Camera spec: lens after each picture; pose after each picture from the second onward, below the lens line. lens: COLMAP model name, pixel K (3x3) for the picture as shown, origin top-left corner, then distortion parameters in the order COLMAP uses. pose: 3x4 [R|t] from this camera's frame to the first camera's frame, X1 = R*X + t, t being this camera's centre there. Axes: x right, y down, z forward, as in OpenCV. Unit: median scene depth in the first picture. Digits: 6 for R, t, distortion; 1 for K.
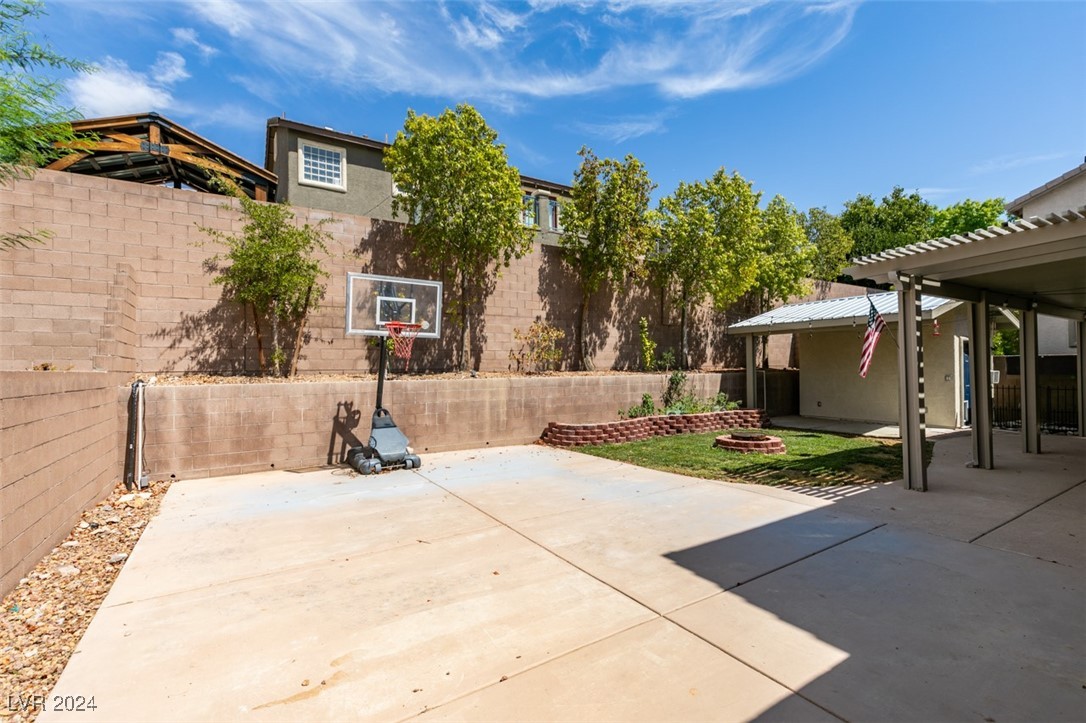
lens RADIAL K [[486.0, 0, 543.0], [0, 486.0, 361.5], [0, 0, 1]] dist [0.006415, -0.000985]
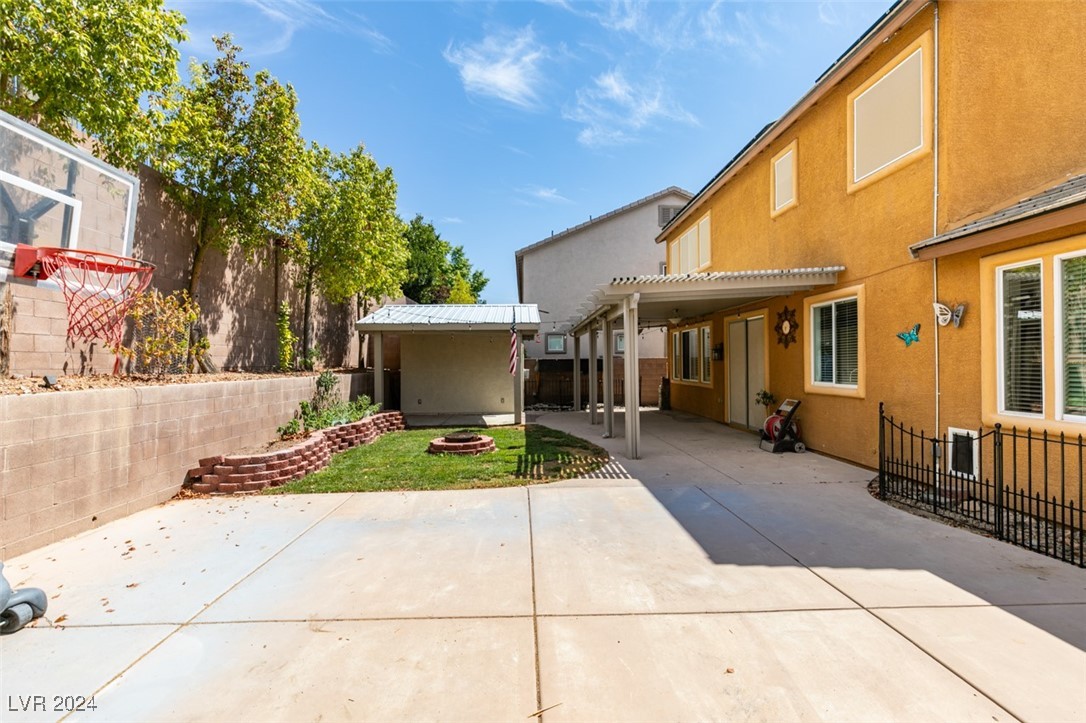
lens RADIAL K [[486.0, 0, 543.0], [0, 486.0, 361.5], [0, 0, 1]] dist [0.006415, -0.000985]
pose [[0.501743, 0.008515, 0.864975, -0.326187], [-0.008501, 0.999952, -0.004912, 0.004079], [-0.864975, -0.004888, 0.501791, 0.353561]]
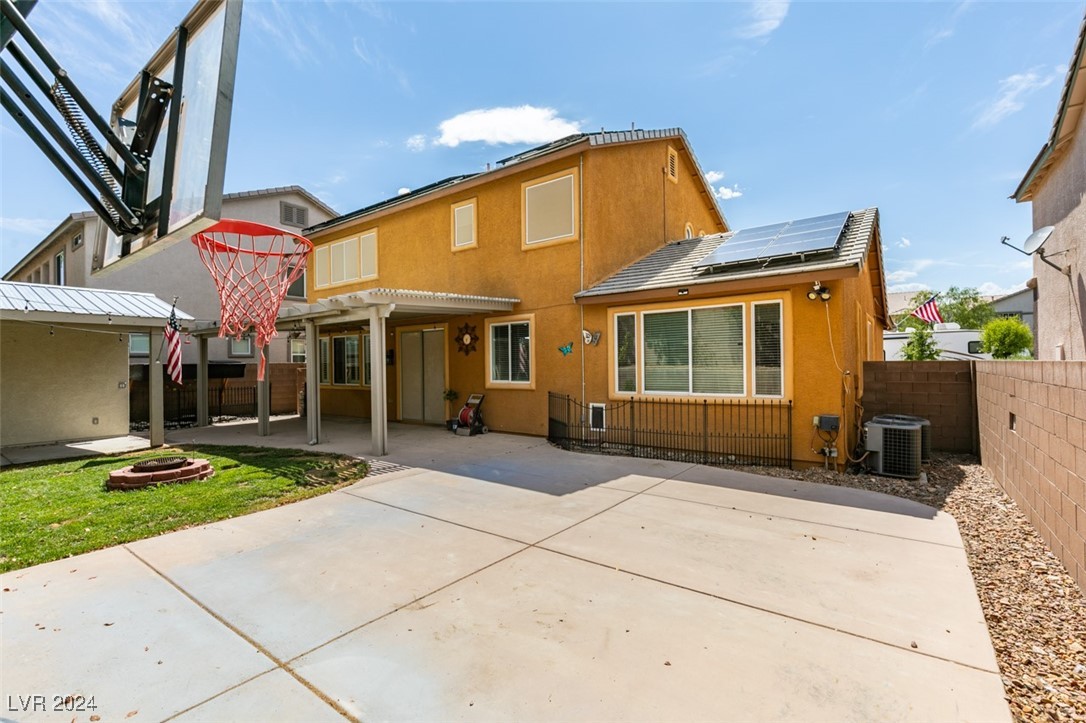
lens RADIAL K [[486.0, 0, 543.0], [0, 486.0, 361.5], [0, 0, 1]] dist [0.006415, -0.000985]
pose [[-0.352707, 0.019224, 0.935536, -0.482249], [0.003010, 0.999807, -0.019410, 0.009241], [-0.935729, -0.004030, -0.352697, 0.677740]]
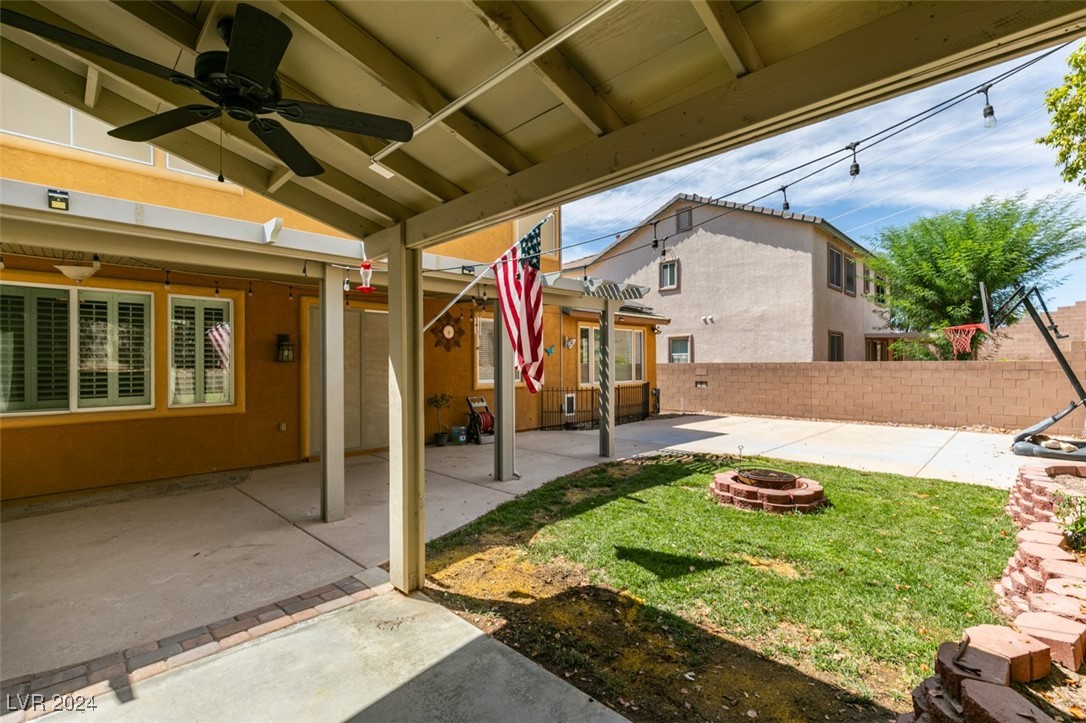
lens RADIAL K [[486.0, 0, 543.0], [0, 486.0, 361.5], [0, 0, 1]] dist [0.006415, -0.000985]
pose [[-0.975441, 0.013970, -0.219816, 0.782626], [0.017896, 0.999714, -0.015880, 0.009471], [0.219531, -0.019424, -0.975412, 1.463643]]
